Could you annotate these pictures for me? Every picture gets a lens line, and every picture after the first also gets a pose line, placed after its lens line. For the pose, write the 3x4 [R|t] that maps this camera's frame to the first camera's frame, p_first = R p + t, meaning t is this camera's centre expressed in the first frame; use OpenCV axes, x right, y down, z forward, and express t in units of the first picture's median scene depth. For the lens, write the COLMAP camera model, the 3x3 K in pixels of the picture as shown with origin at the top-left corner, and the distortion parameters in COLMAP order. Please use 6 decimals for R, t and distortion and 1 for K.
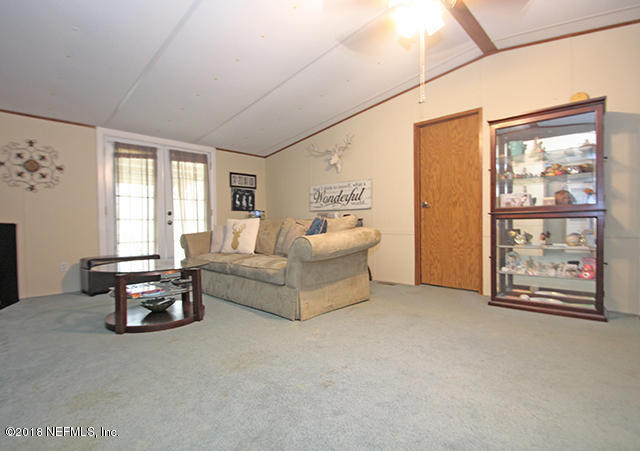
lens RADIAL K [[319.9, 0, 319.2], [0, 319.9, 226.7], [0, 0, 1]] dist [-0.001798, -0.001263]
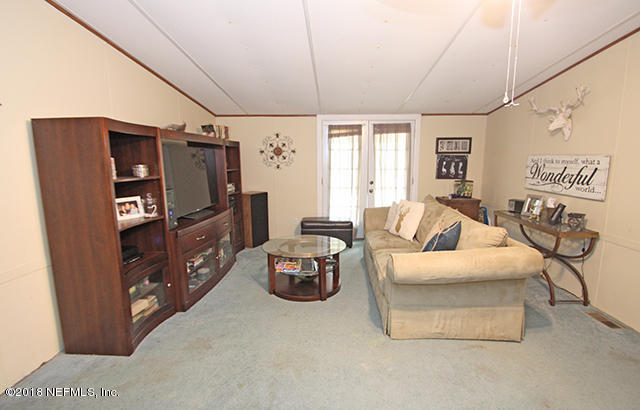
lens RADIAL K [[314.3, 0, 321.5], [0, 314.3, 206.4], [0, 0, 1]] dist [0.002292, -0.000584]
pose [[0.660511, 0.127870, -0.739848, 0.241917], [-0.018856, 0.987905, 0.153908, -0.126326], [0.750580, -0.087707, 0.654933, 0.143641]]
